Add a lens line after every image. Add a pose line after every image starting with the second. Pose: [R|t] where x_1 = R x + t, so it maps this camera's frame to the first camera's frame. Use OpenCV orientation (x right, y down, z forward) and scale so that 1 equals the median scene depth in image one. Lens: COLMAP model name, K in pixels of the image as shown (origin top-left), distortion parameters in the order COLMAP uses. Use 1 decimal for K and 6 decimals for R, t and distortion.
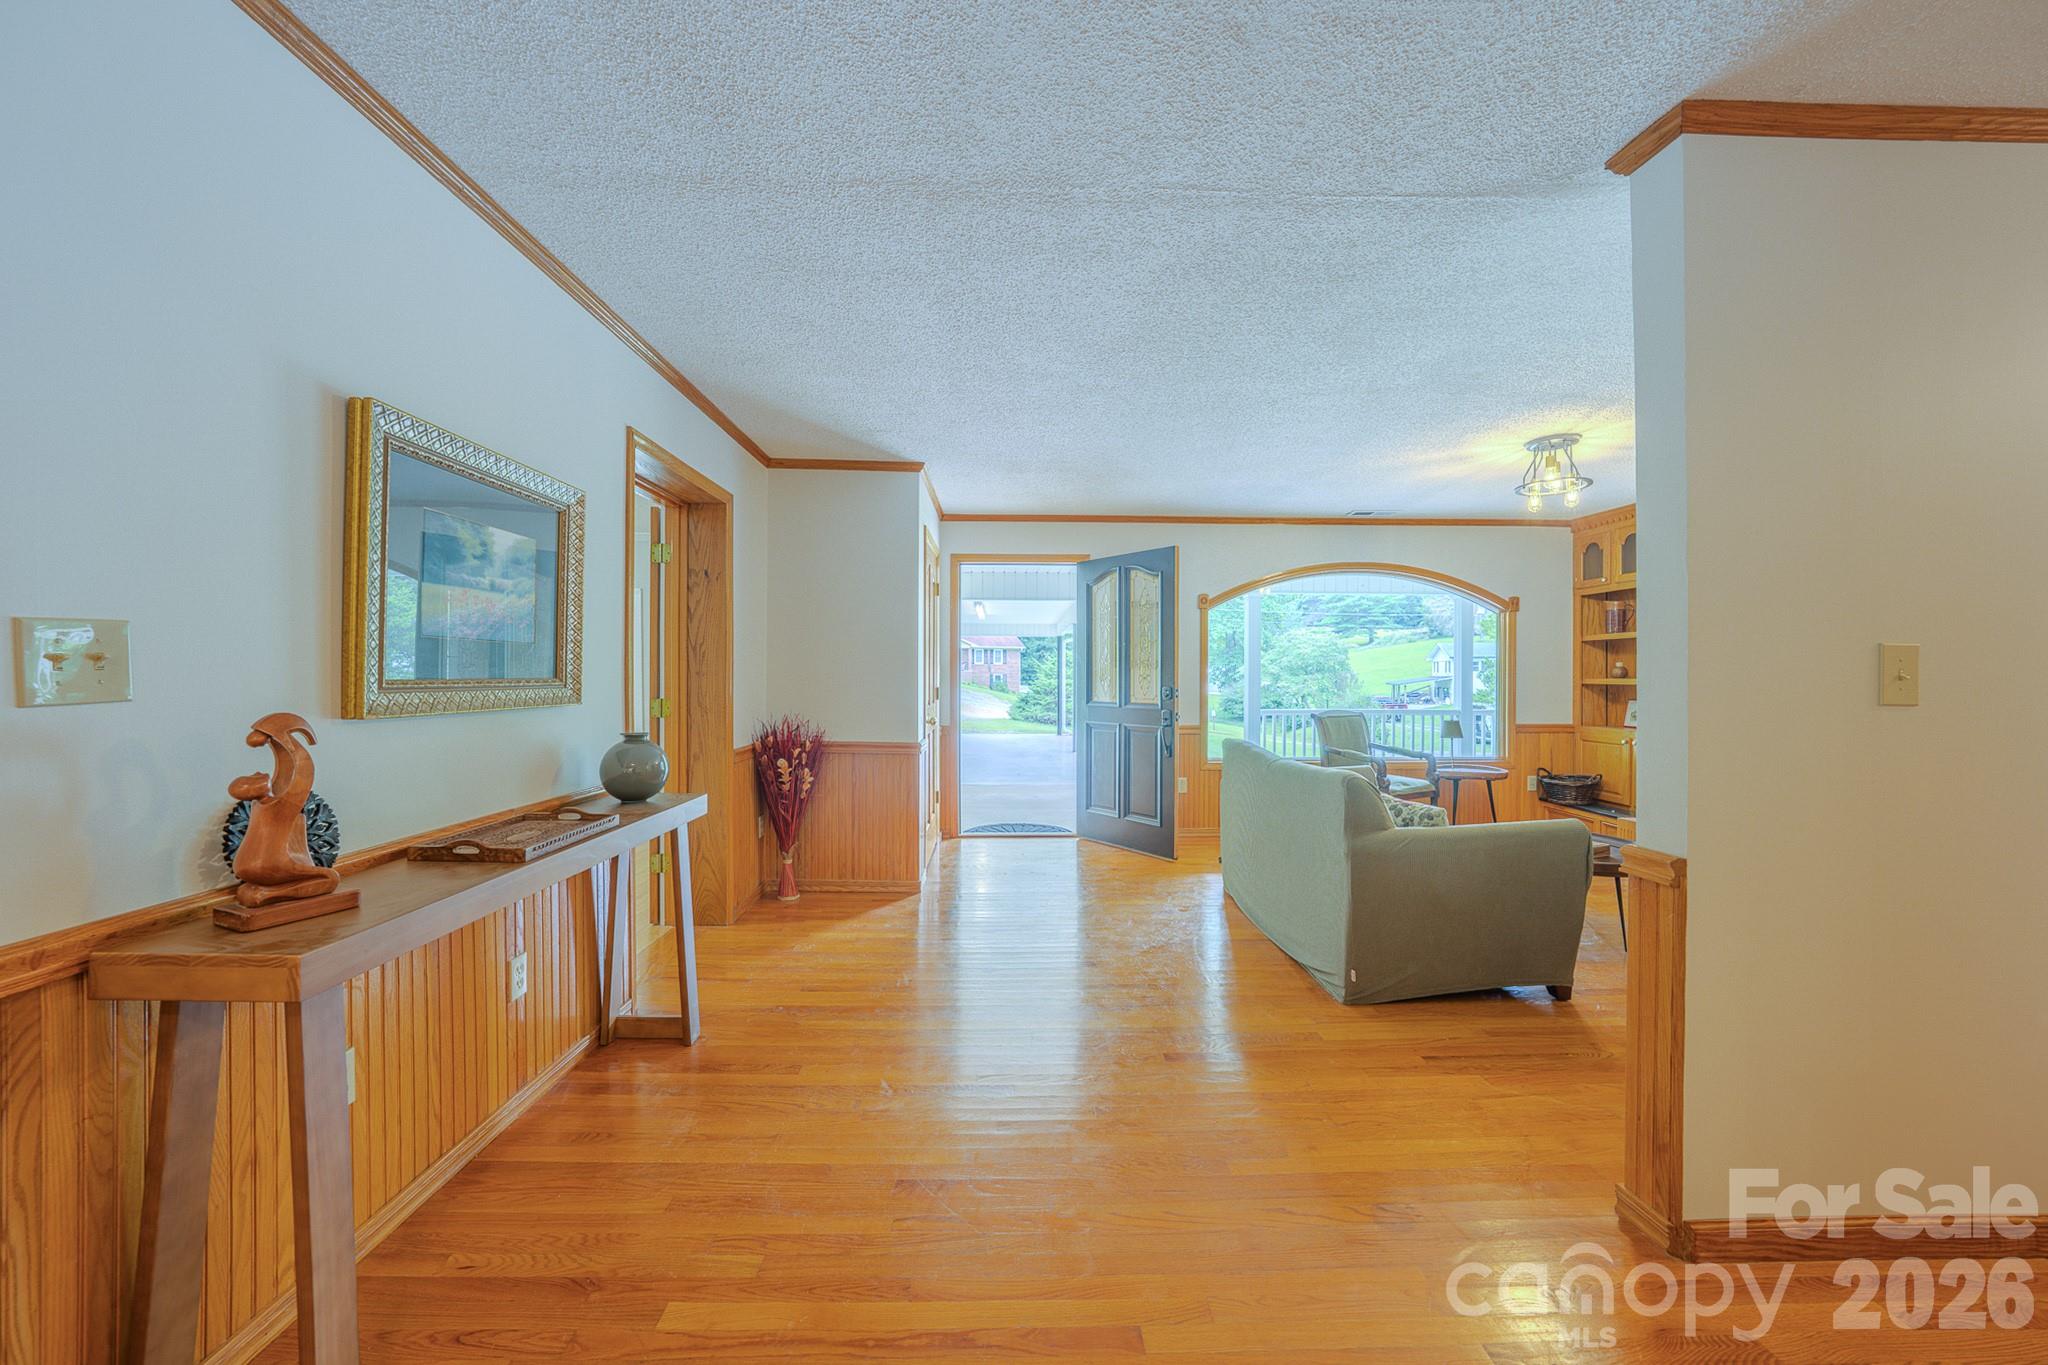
lens RADIAL K [[728.8, 0, 1038.9], [0, 728.8, 675.9], [0, 0, 1]] dist [-0.022267, 0.000264]
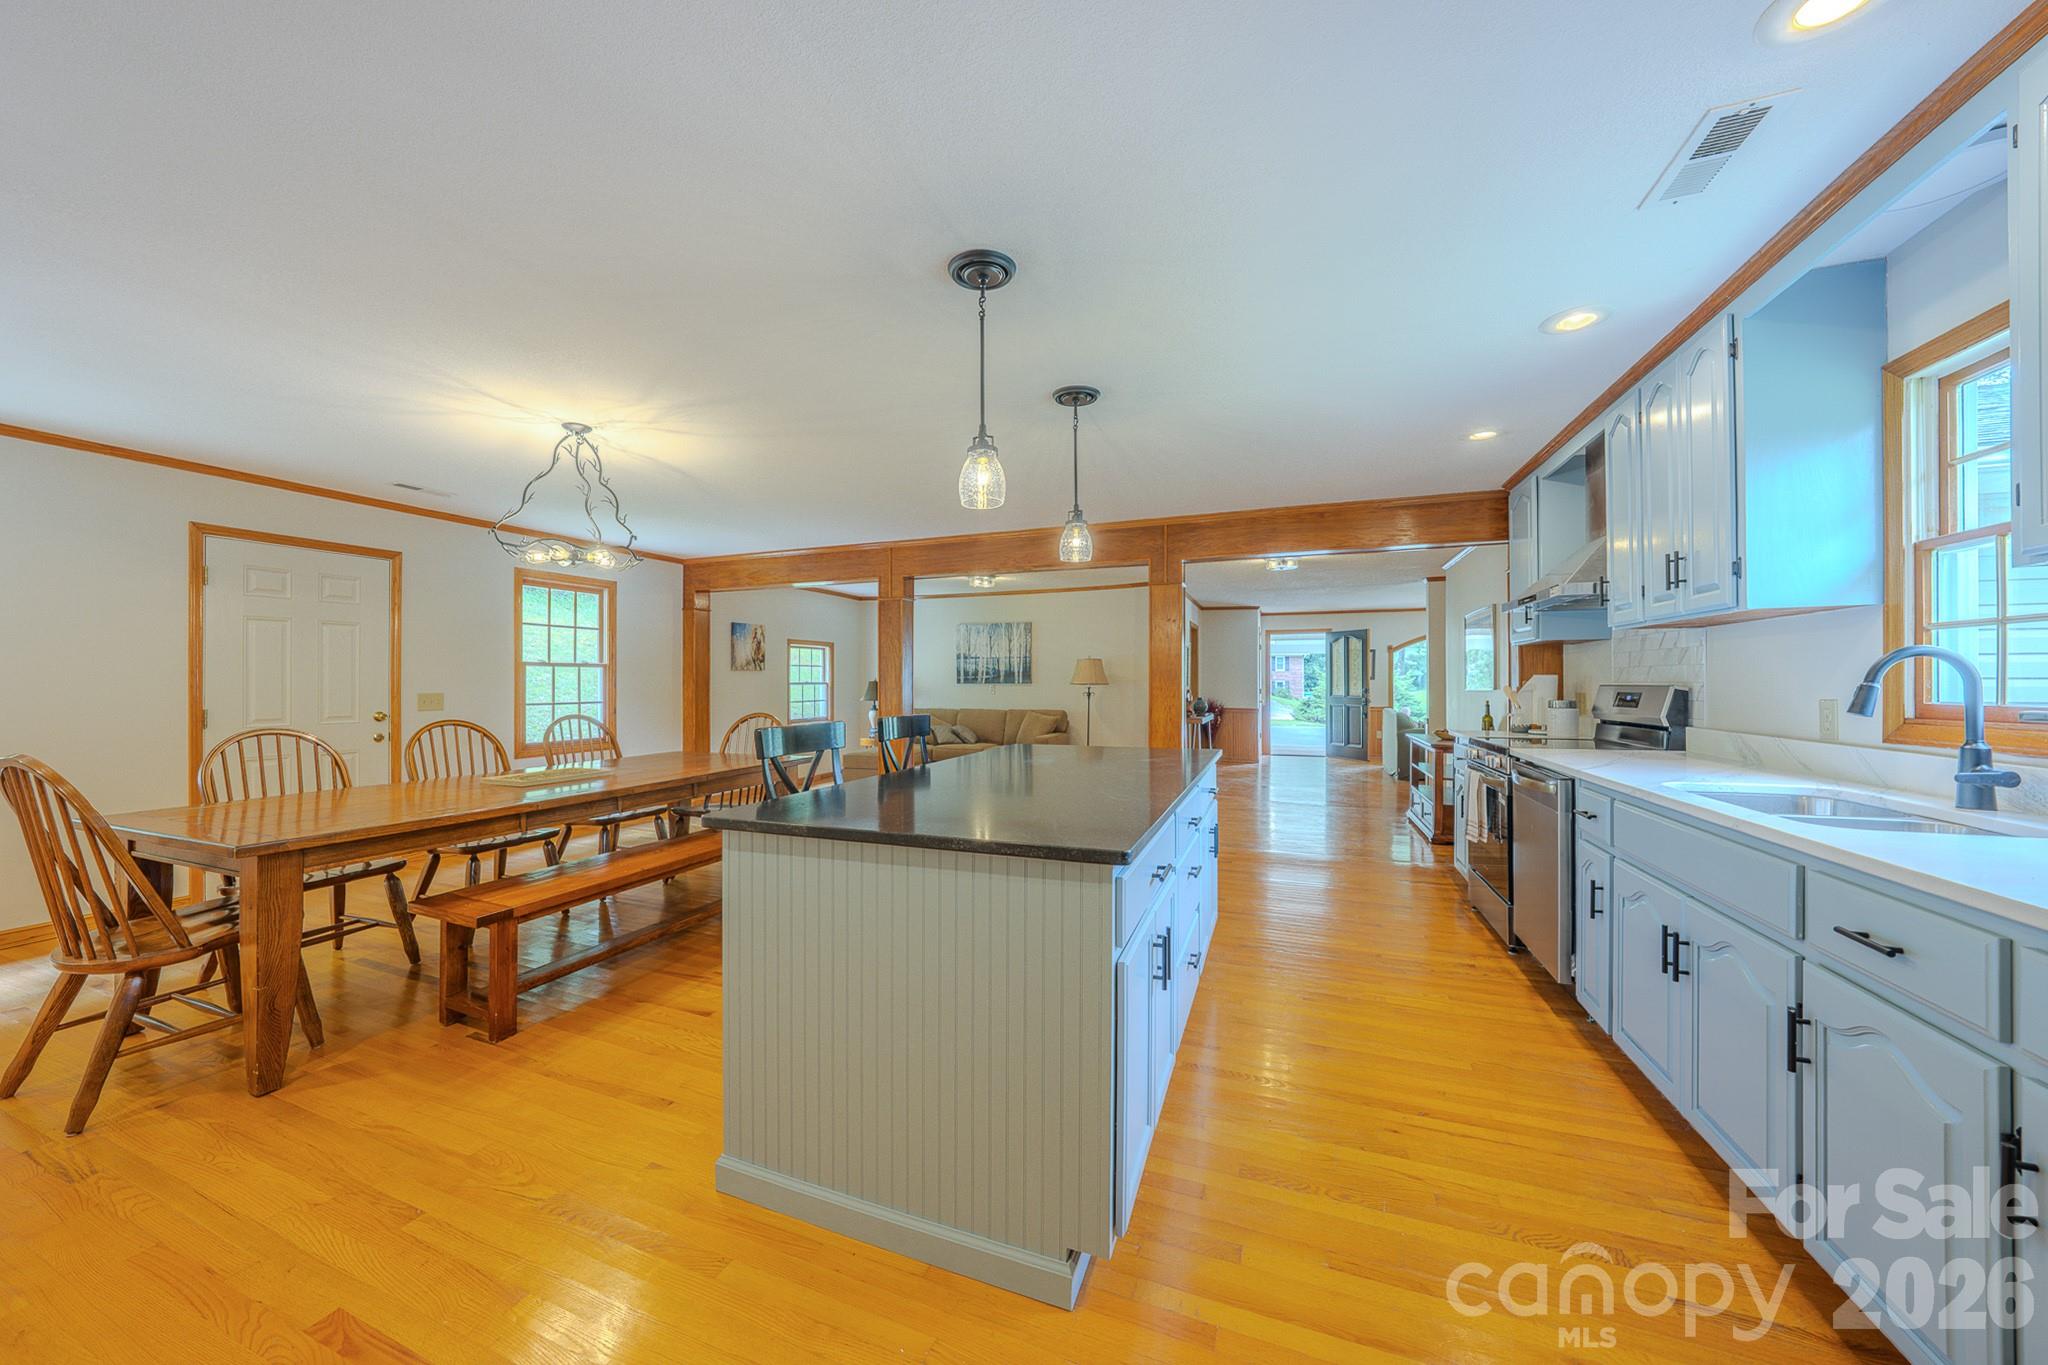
lens RADIAL K [[728.8, 0, 1038.9], [0, 728.8, 675.9], [0, 0, 1]] dist [-0.022267, 0.000264]
pose [[0.930652, -0.005991, -0.365857, 0.069802], [0.002614, 0.999949, -0.009726, -0.006181], [0.365897, 0.008095, 0.930620, -2.035039]]
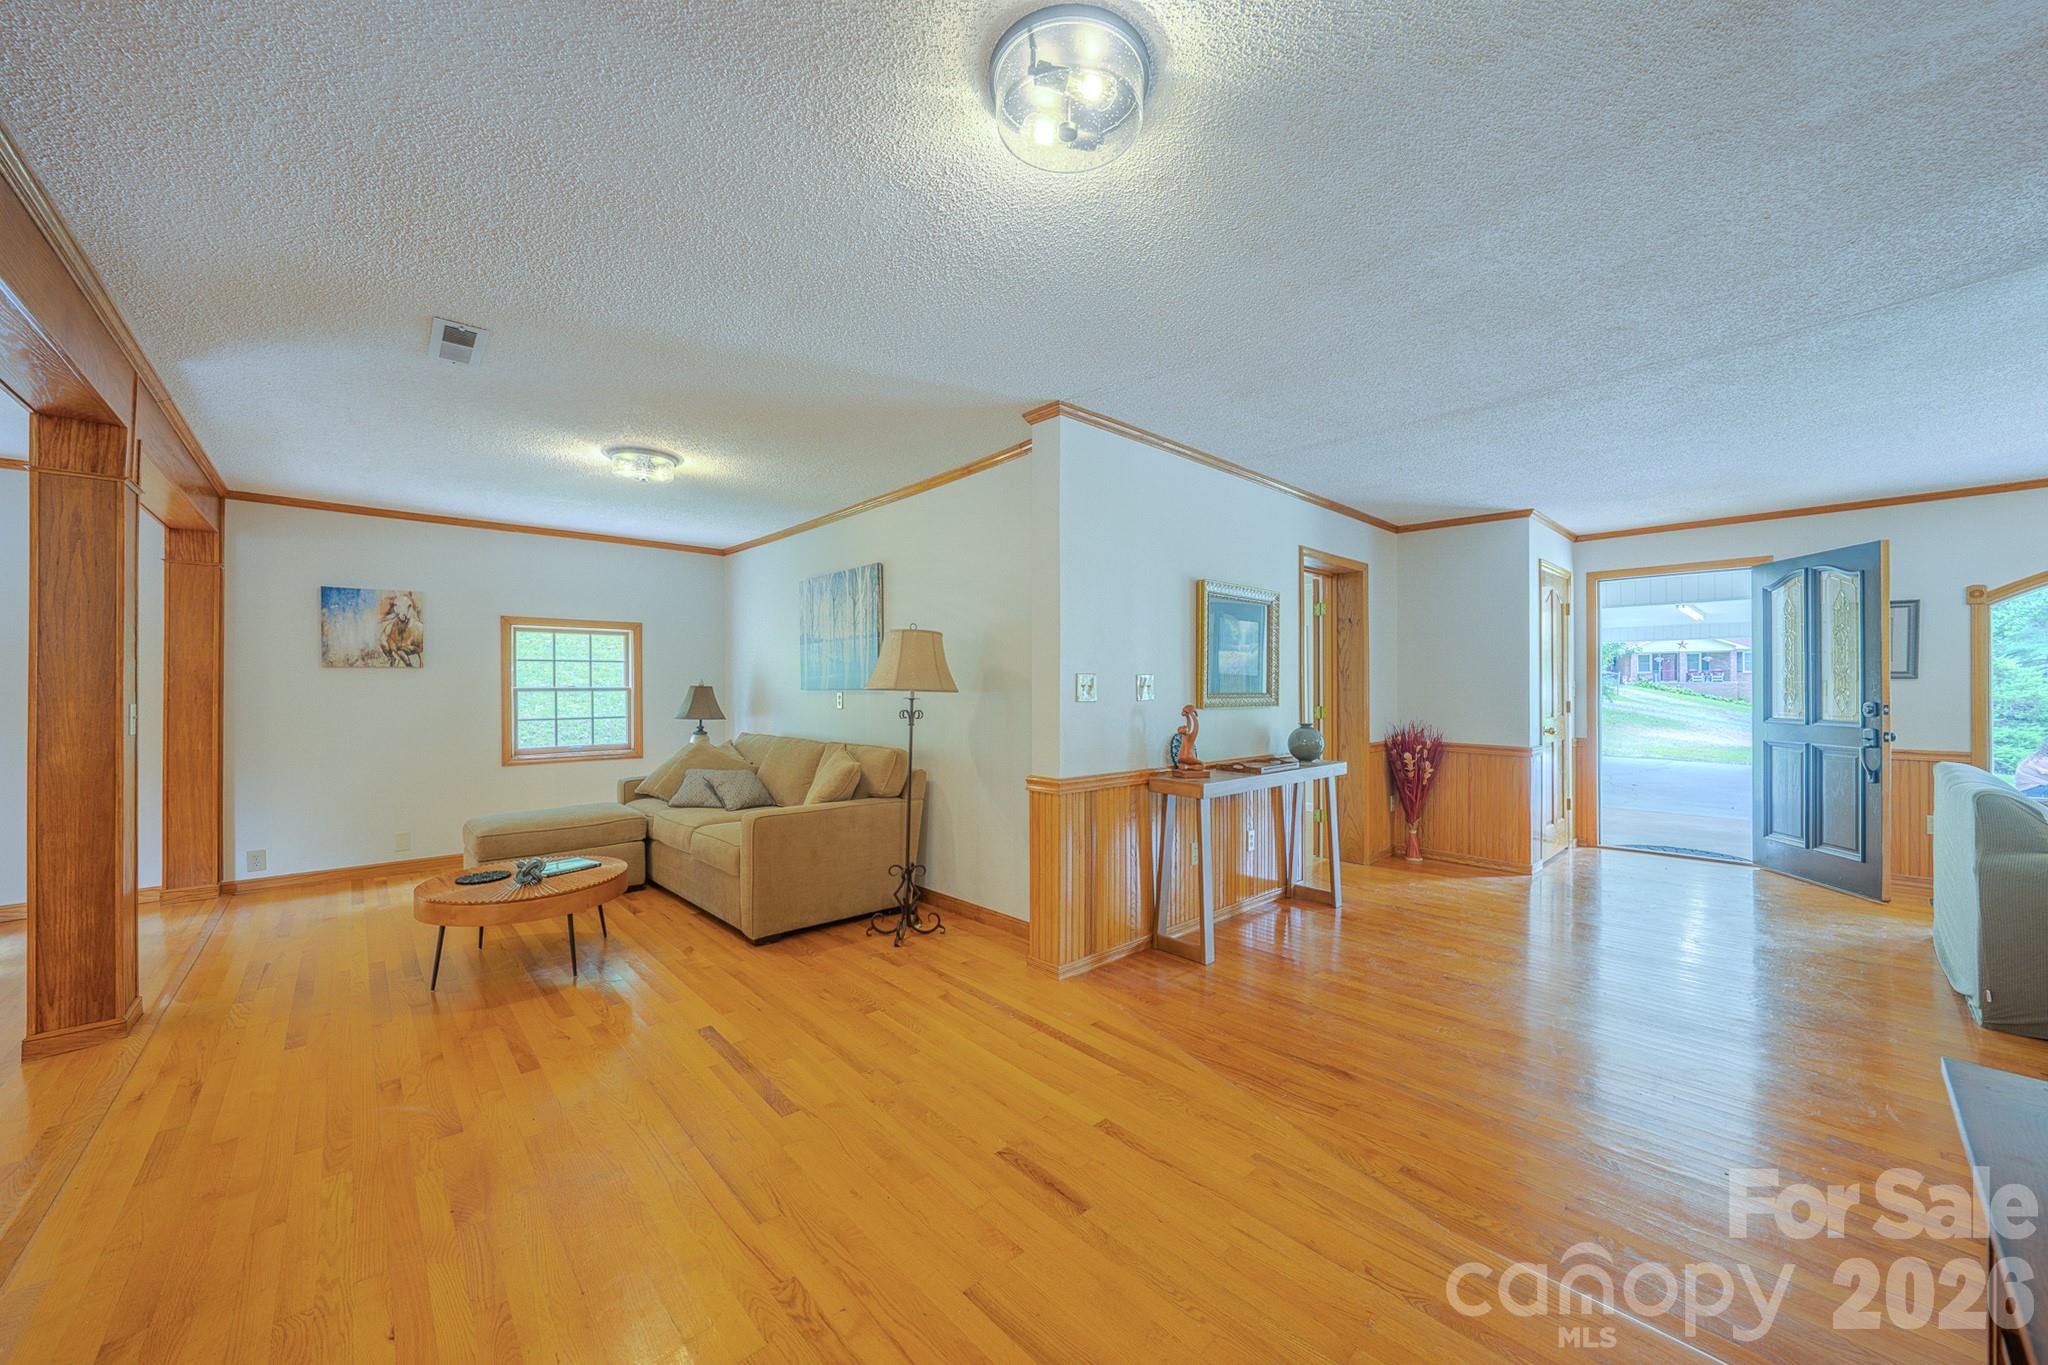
lens RADIAL K [[754.2, 0, 1031.5], [0, 754.2, 687.9], [0, 0, 1]] dist [-0.000789, -0.000029]
pose [[0.660720, -0.003916, -0.750622, 0.245218], [0.002464, 0.999992, -0.003048, -0.002633], [0.750628, 0.000164, 0.660725, -0.461424]]
